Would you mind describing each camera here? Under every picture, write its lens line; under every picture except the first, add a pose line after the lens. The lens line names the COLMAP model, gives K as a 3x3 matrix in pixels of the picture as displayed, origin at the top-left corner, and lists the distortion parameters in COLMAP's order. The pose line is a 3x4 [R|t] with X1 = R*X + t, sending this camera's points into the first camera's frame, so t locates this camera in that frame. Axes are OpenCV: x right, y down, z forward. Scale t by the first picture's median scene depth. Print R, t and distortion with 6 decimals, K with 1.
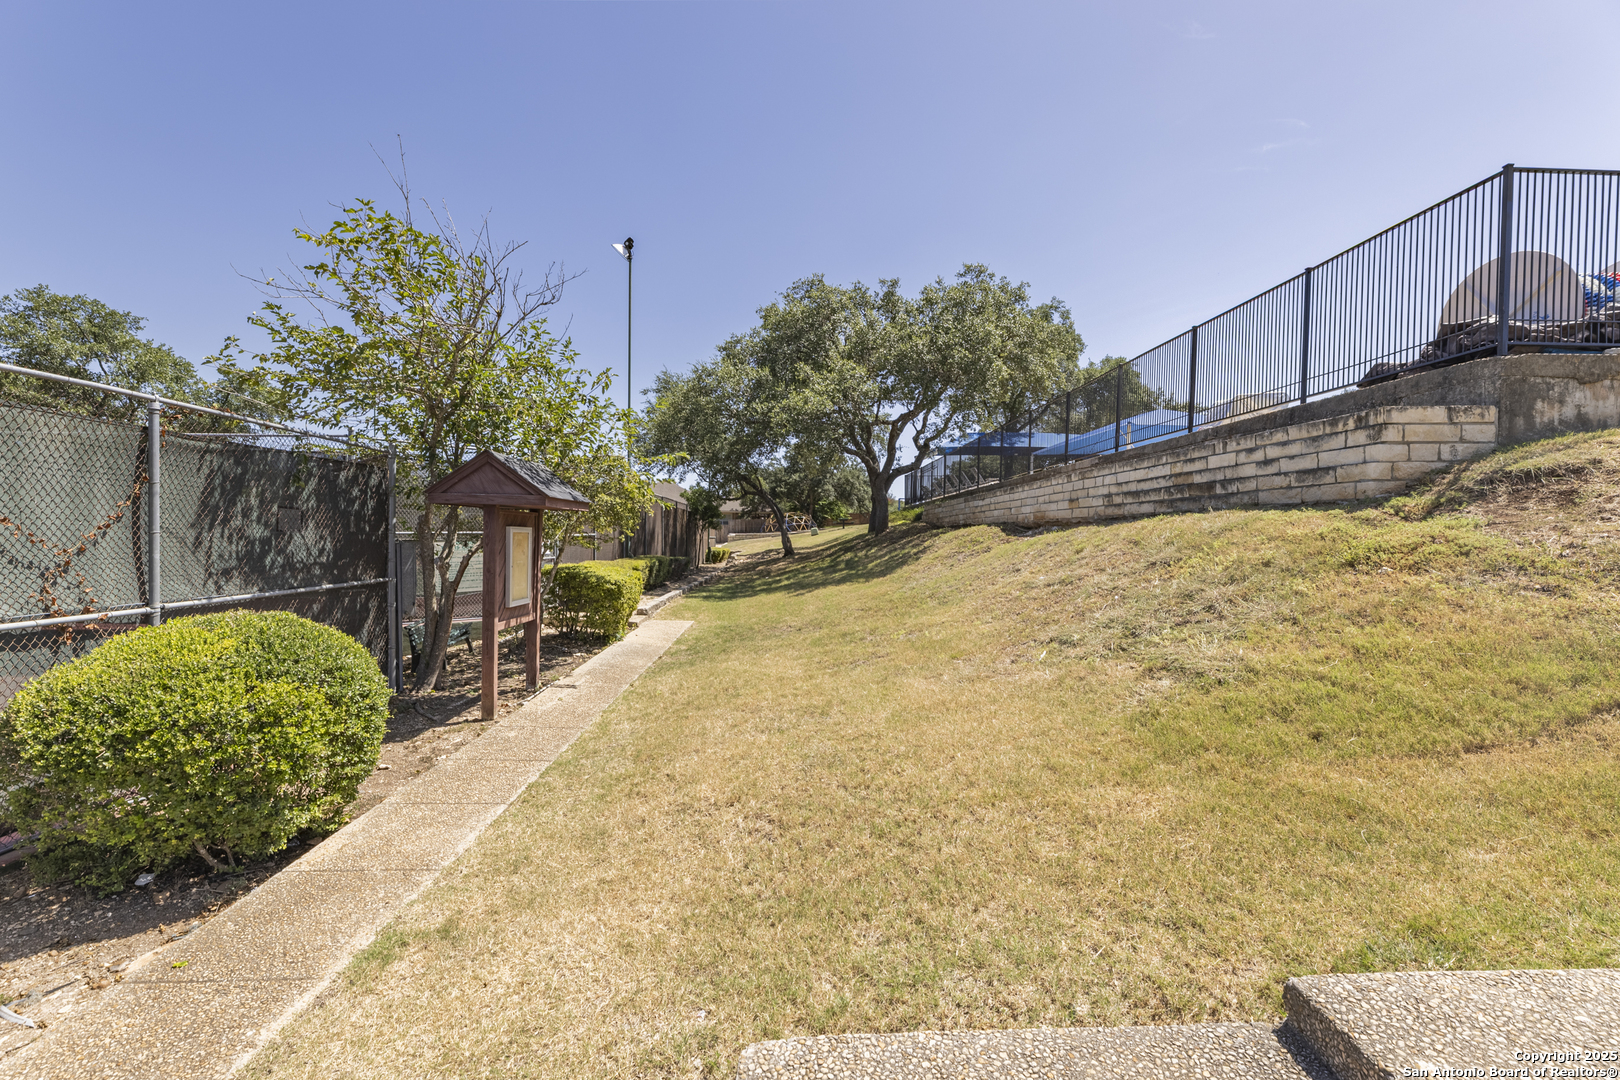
lens RADIAL K [[672.1, 0, 811.2], [0, 672.1, 542.6], [0, 0, 1]] dist [-0.007836, 0.000555]
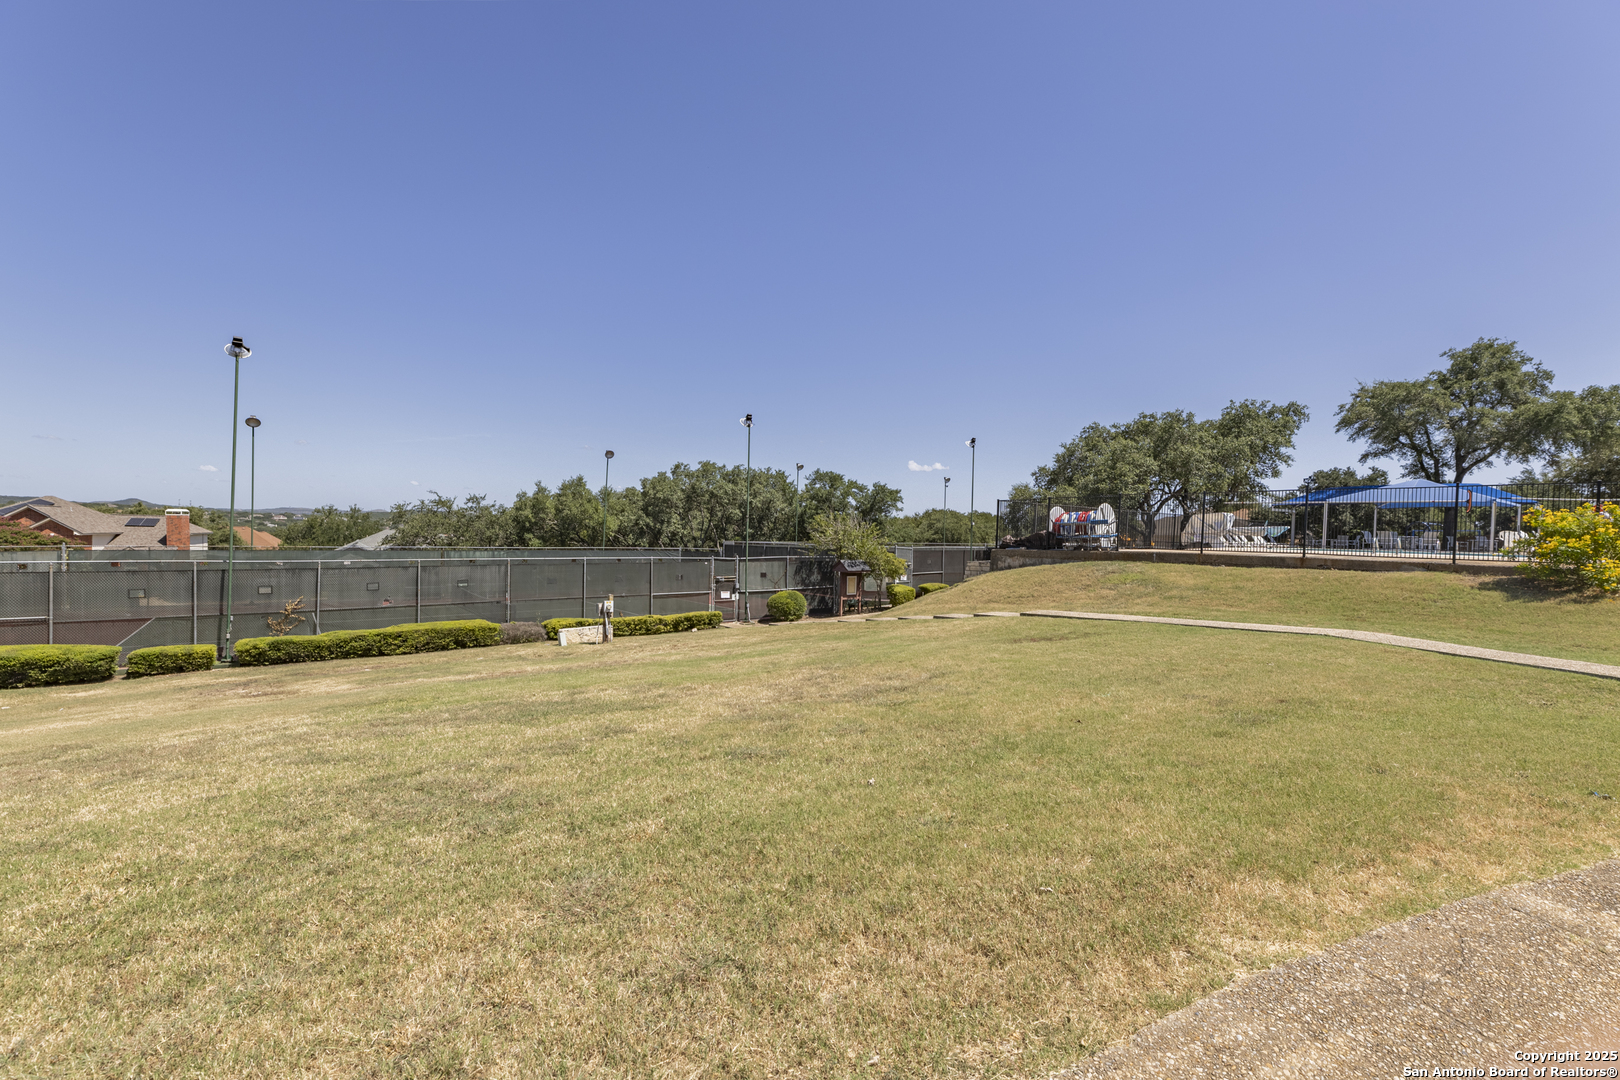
lens RADIAL K [[672.1, 0, 809.7], [0, 672.1, 542.2], [0, 0, 1]] dist [-0.007836, 0.000555]
pose [[0.580878, 0.017952, -0.813793, 3.460986], [-0.022560, 0.999728, 0.005951, -0.306312], [0.813678, 0.014902, 0.581124, -2.049540]]
